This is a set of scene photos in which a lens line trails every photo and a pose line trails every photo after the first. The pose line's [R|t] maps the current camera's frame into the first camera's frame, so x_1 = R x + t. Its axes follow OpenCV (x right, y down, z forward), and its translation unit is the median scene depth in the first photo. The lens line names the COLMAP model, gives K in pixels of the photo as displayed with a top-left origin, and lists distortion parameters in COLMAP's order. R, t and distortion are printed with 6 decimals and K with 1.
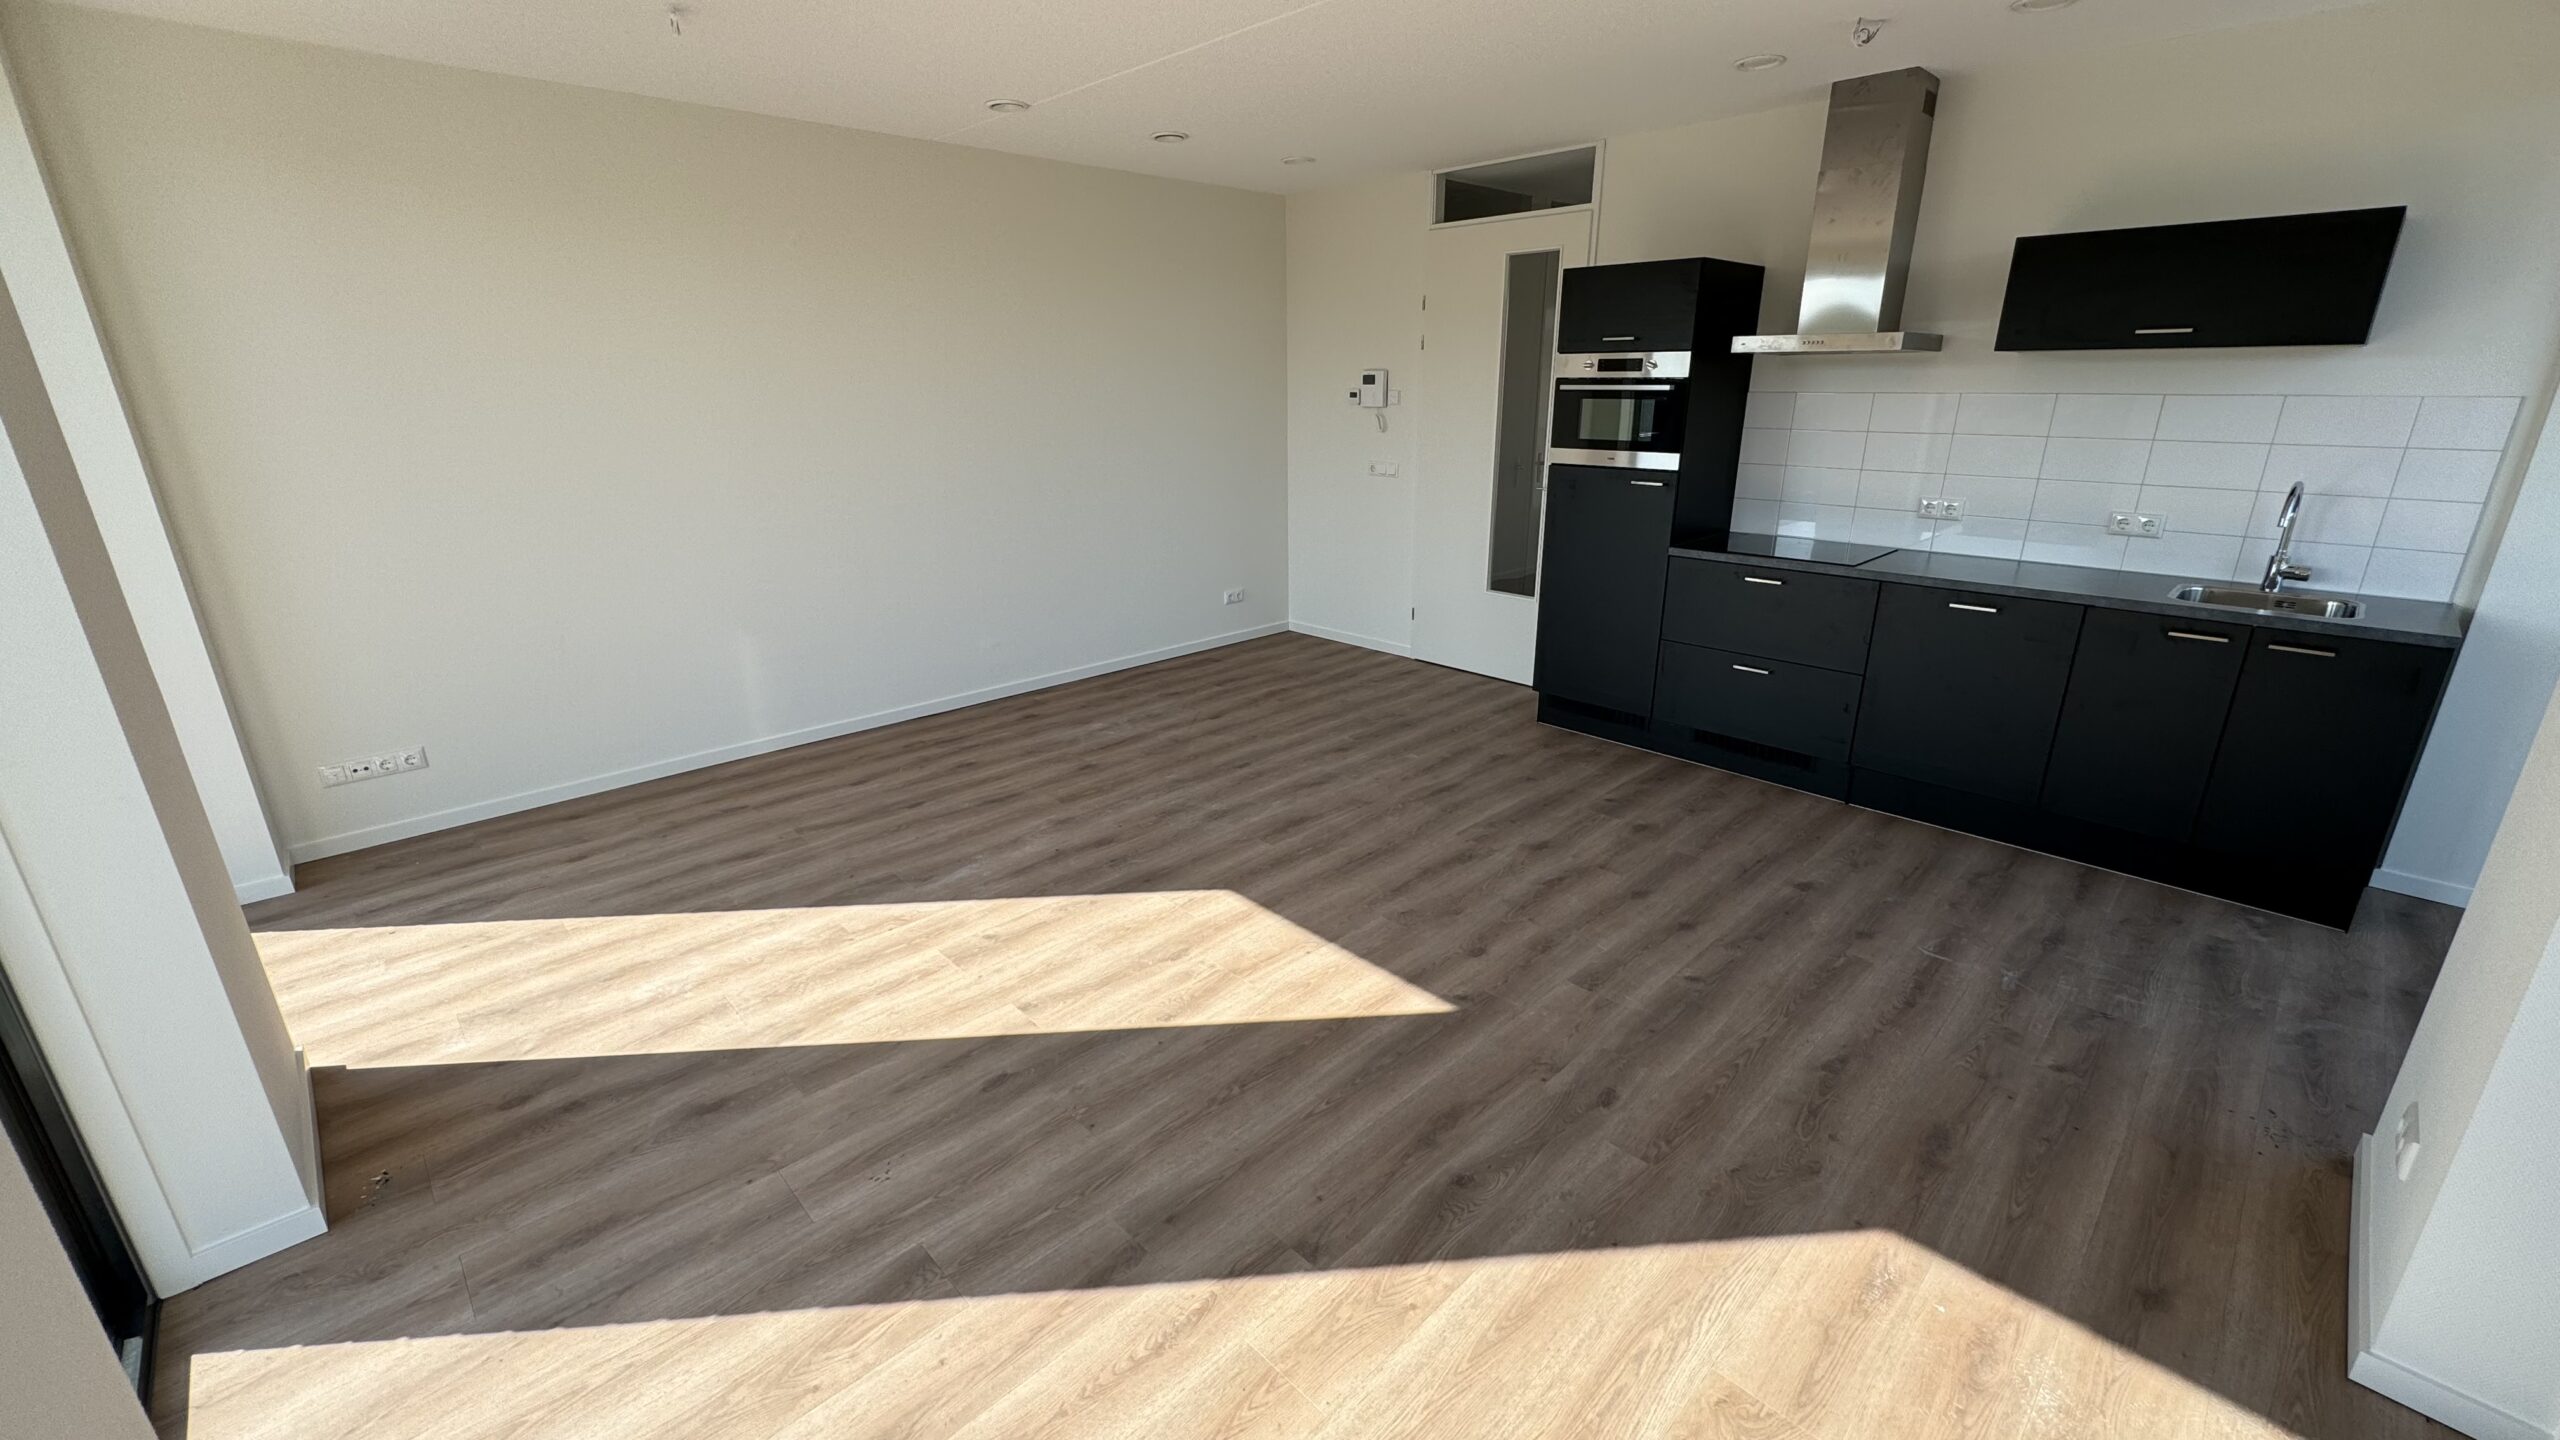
lens RADIAL K [[1018.5, 0, 1280.0], [0, 1018.5, 720.0], [0, 0, 1]] dist [-0.000902, 0.000073]
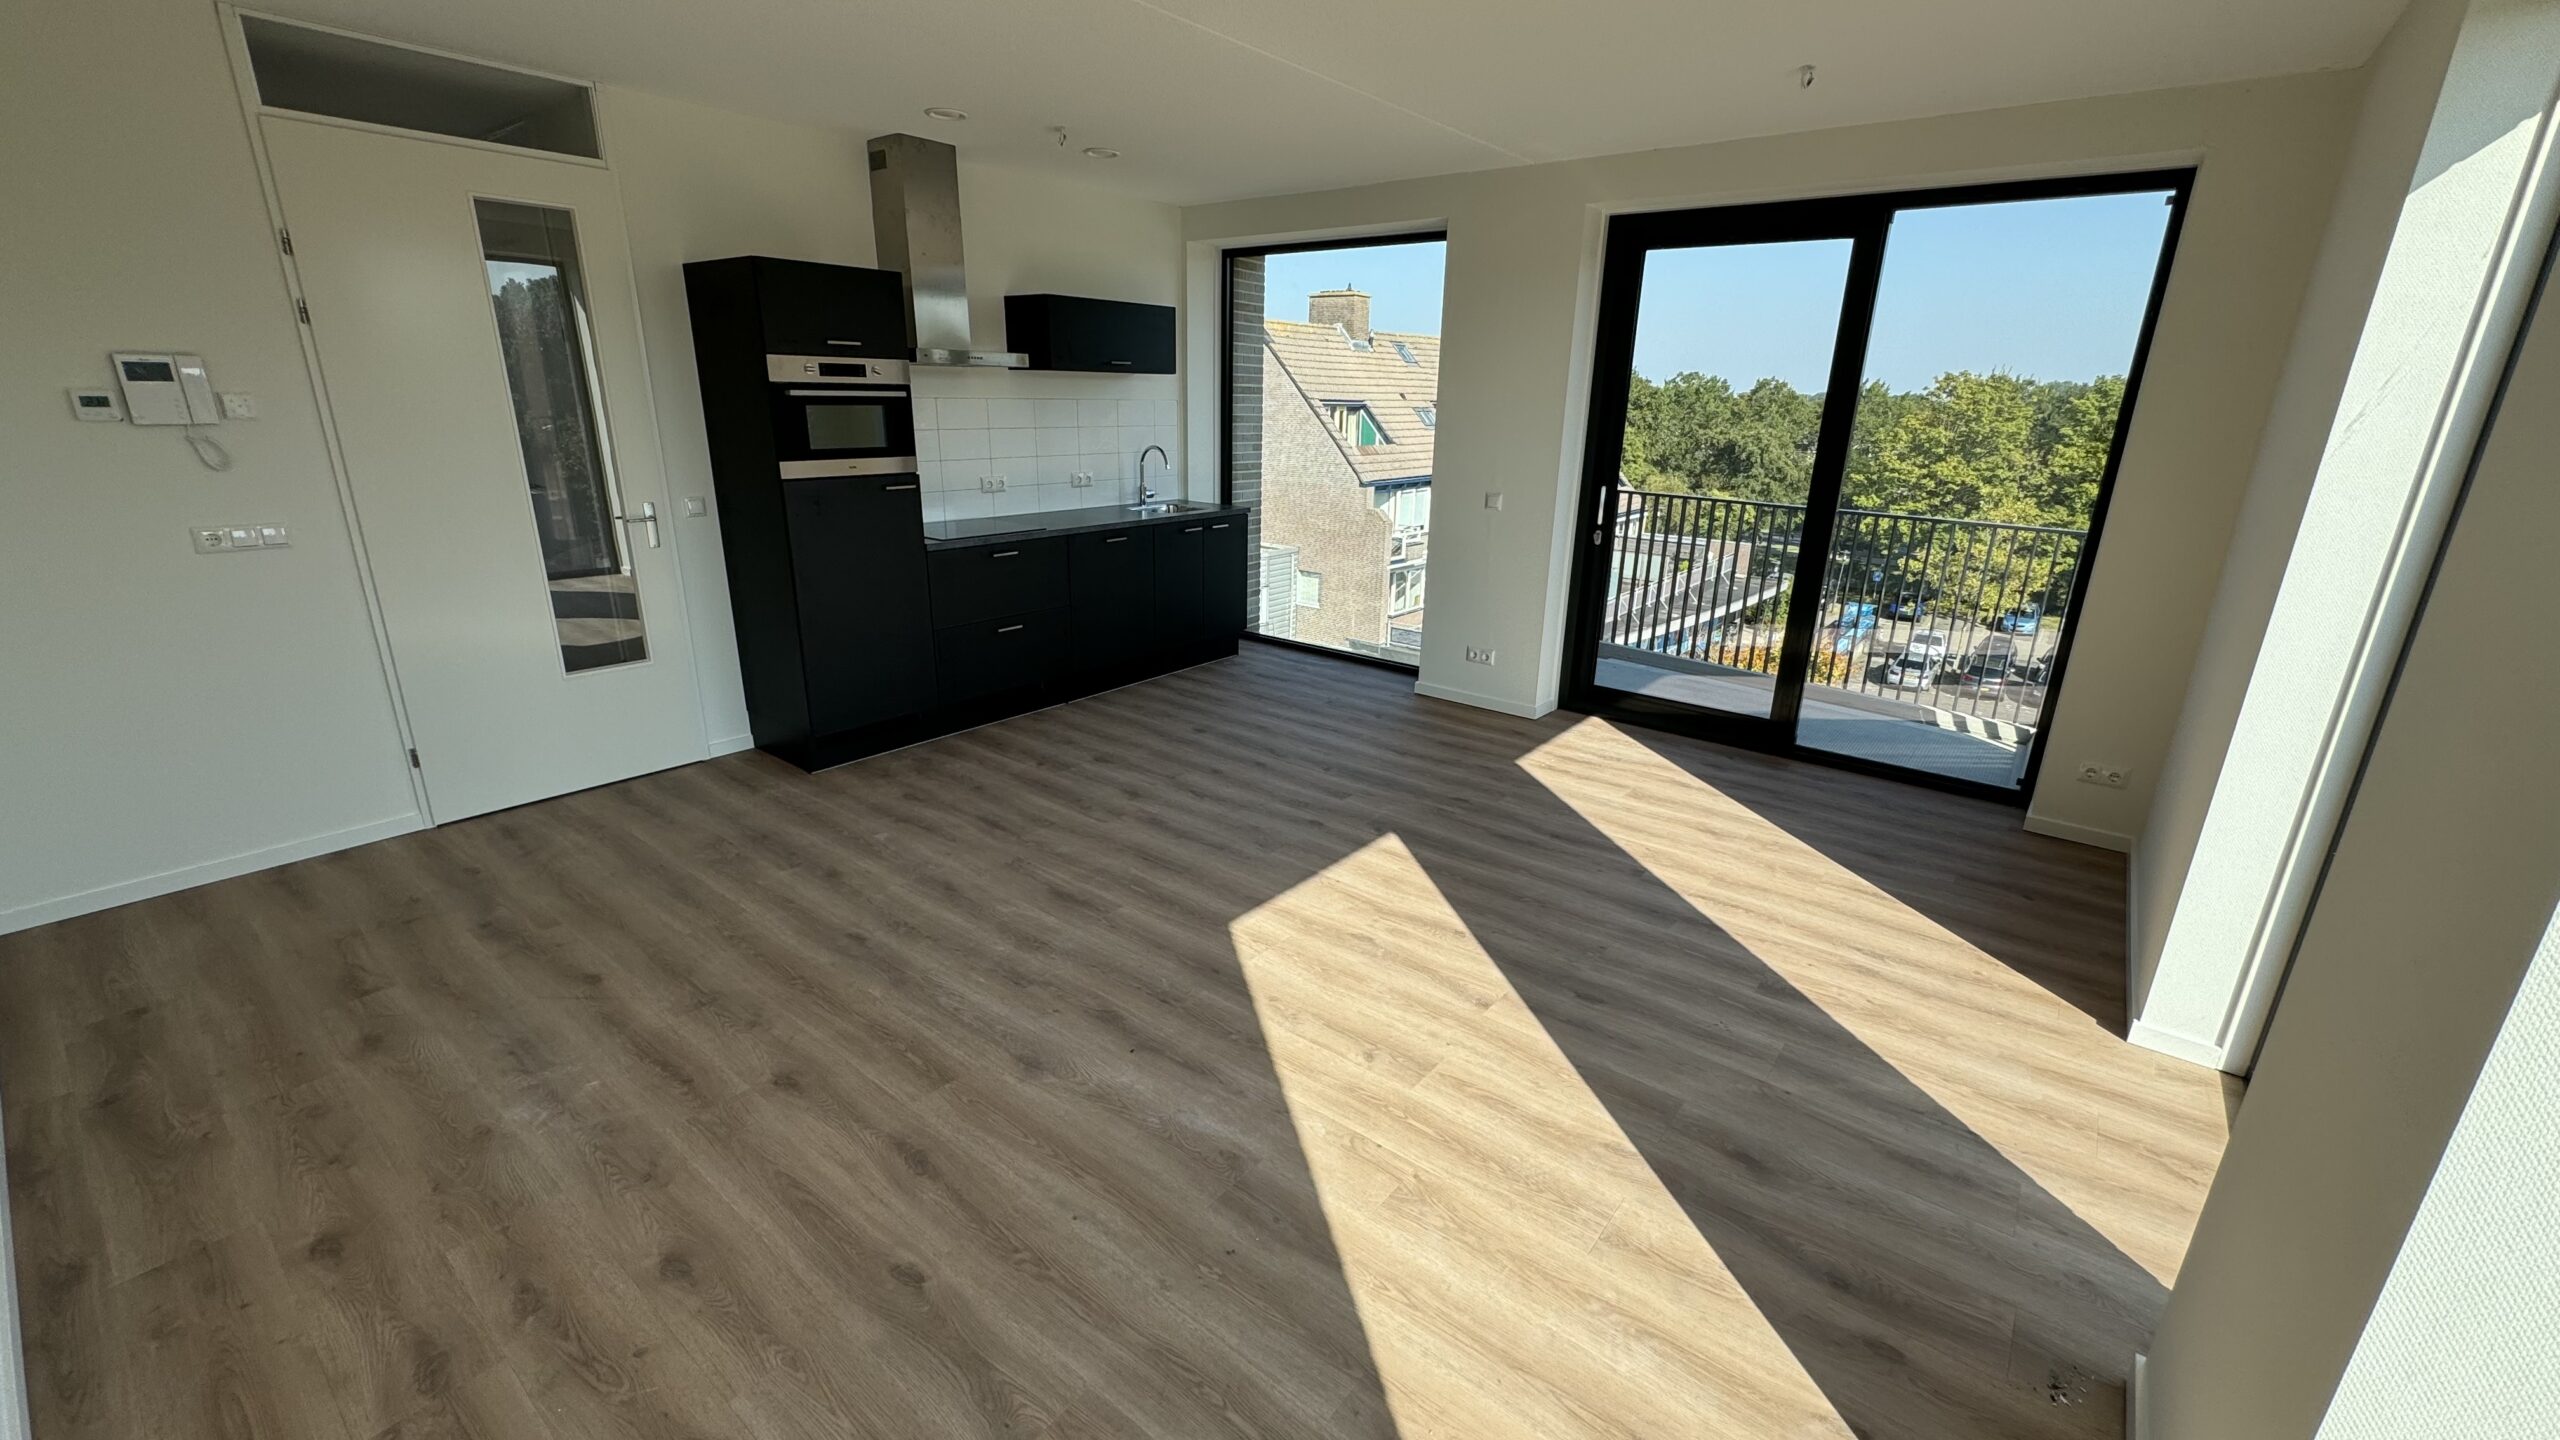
lens RADIAL K [[1018.5, 0, 1280.0], [0, 1018.5, 720.0], [0, 0, 1]] dist [-0.000902, 0.000073]
pose [[-0.129645, -0.301503, 0.944610, -0.916537], [0.297592, 0.896901, 0.327119, -0.307718], [-0.945850, 0.323517, -0.026554, 0.936532]]
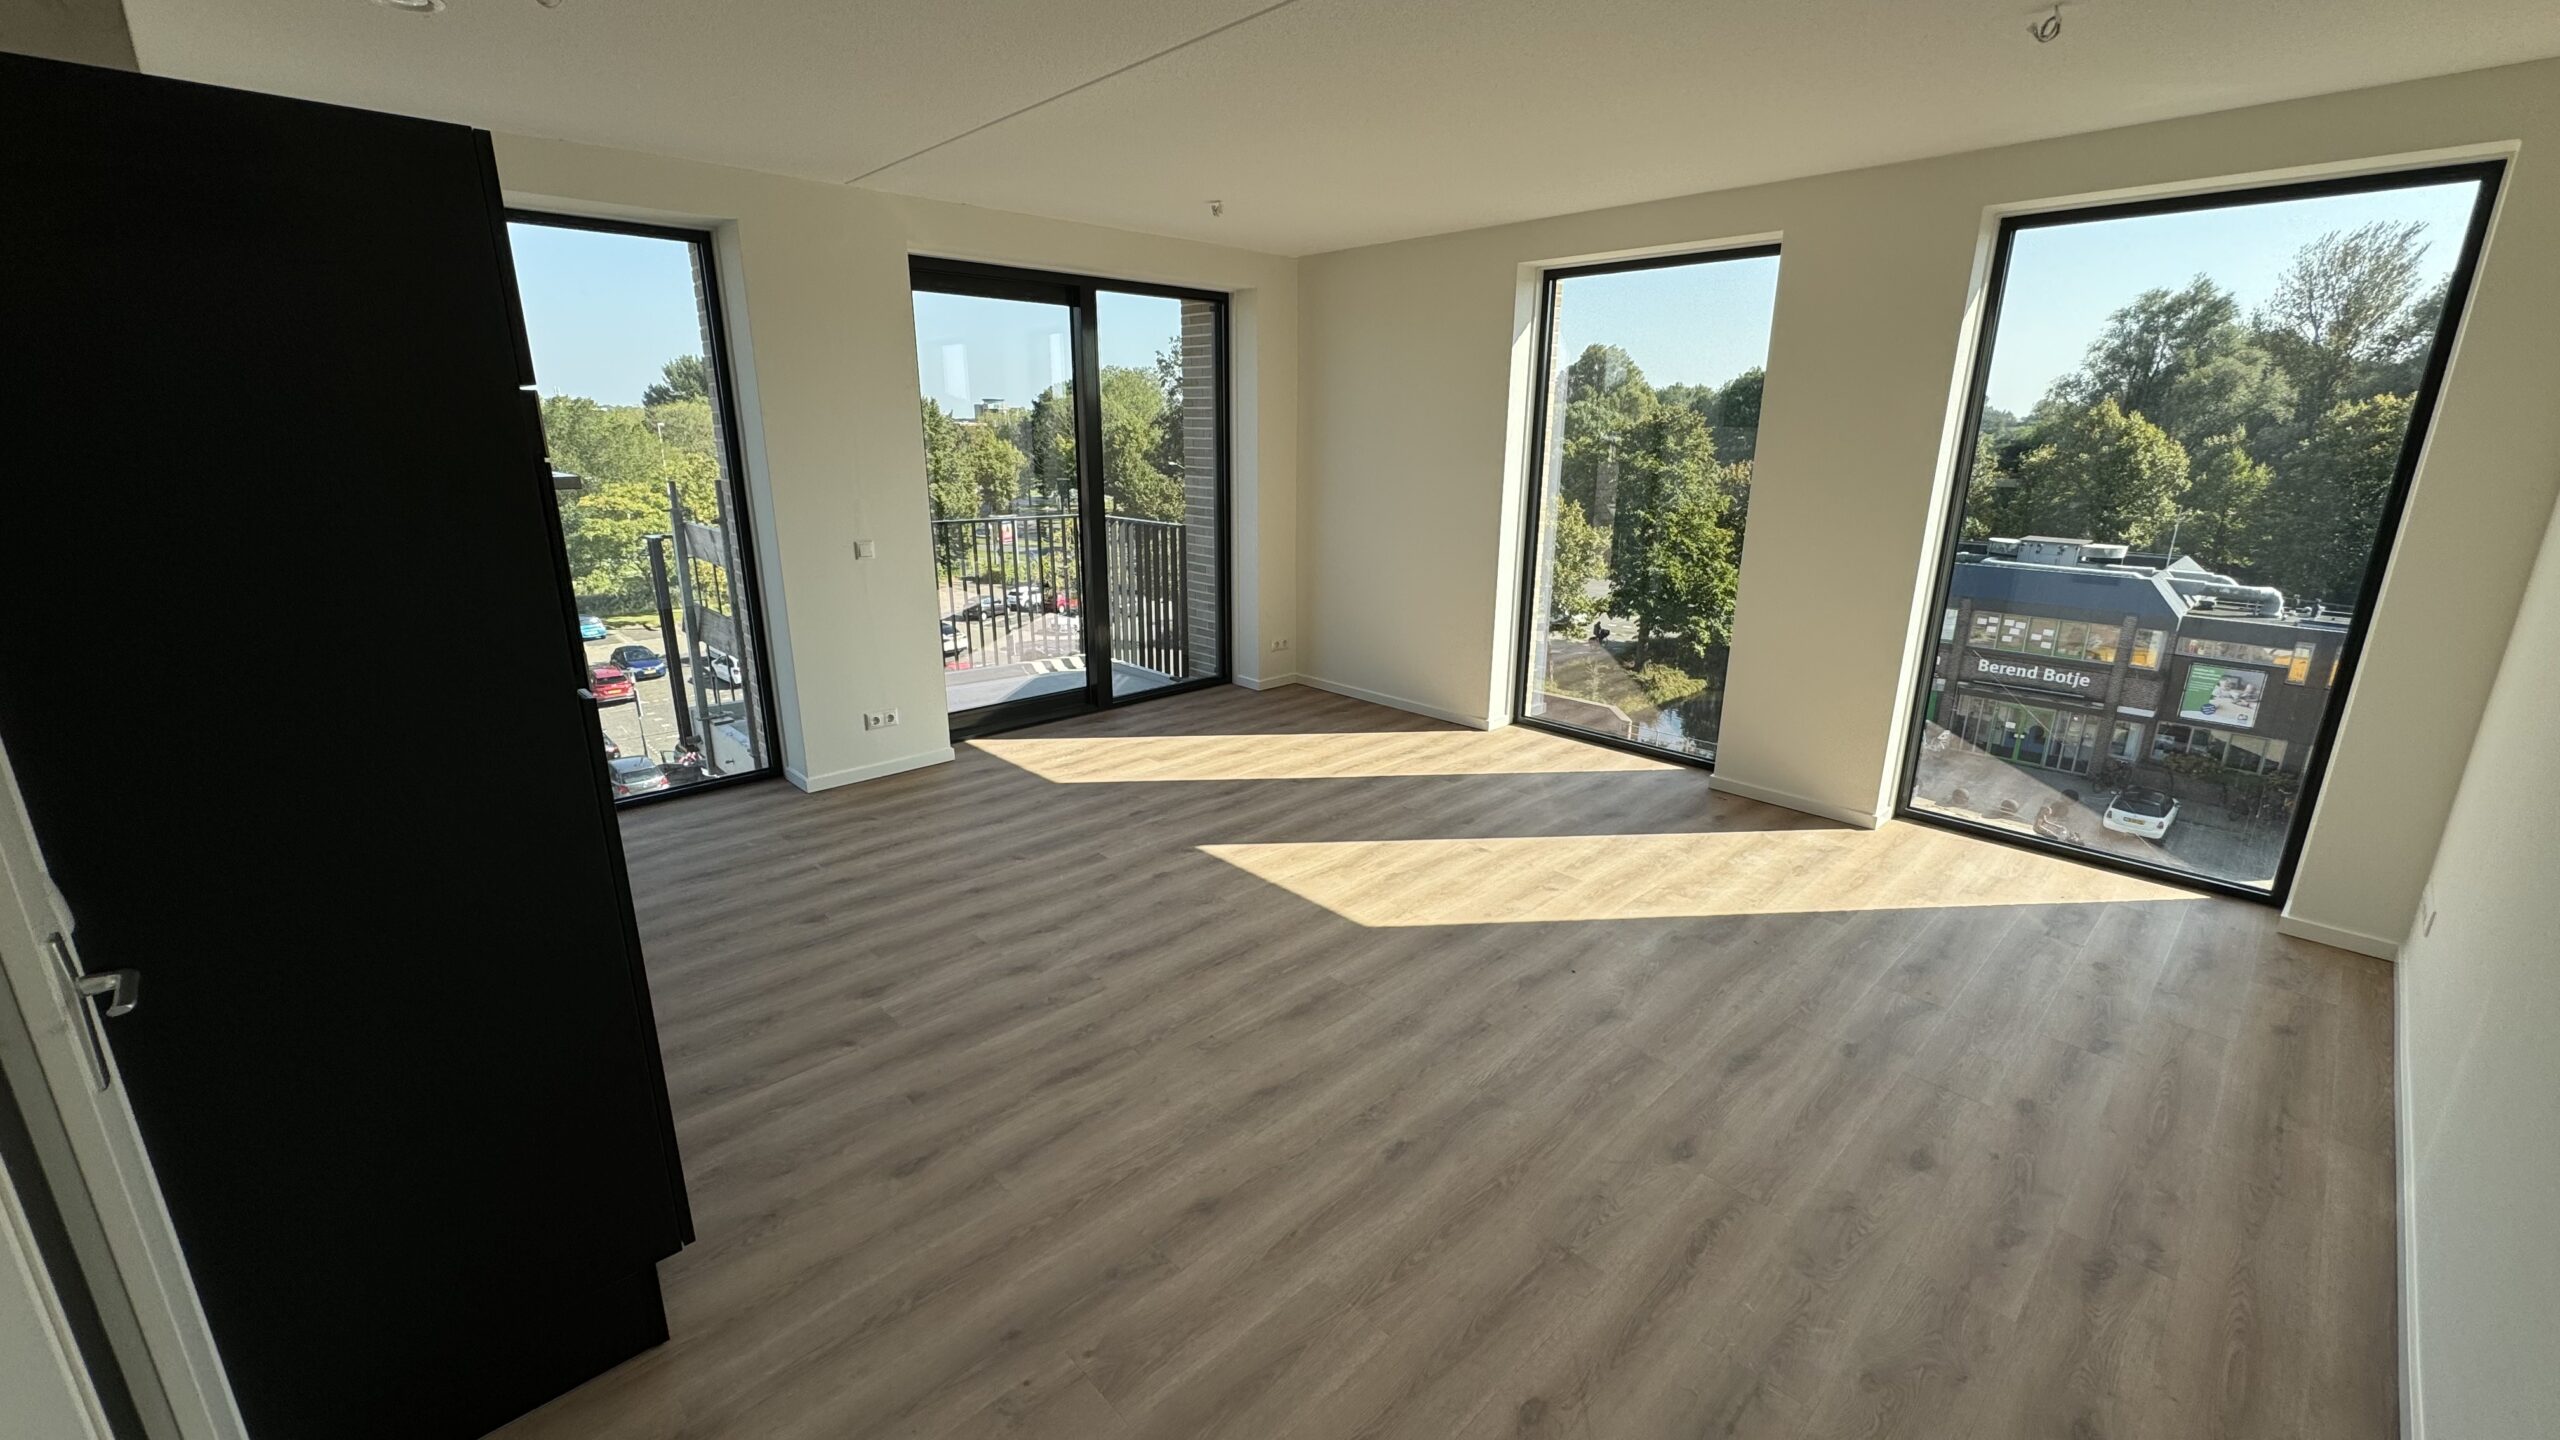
lens RADIAL K [[1018.5, 0, 1280.0], [0, 1018.5, 720.0], [0, 0, 1]] dist [-0.000902, 0.000073]
pose [[-0.999972, 0.000298, 0.007453, 0.030217], [0.004494, 0.821581, 0.570073, -0.607507], [-0.005953, 0.570091, -0.821560, 1.764201]]
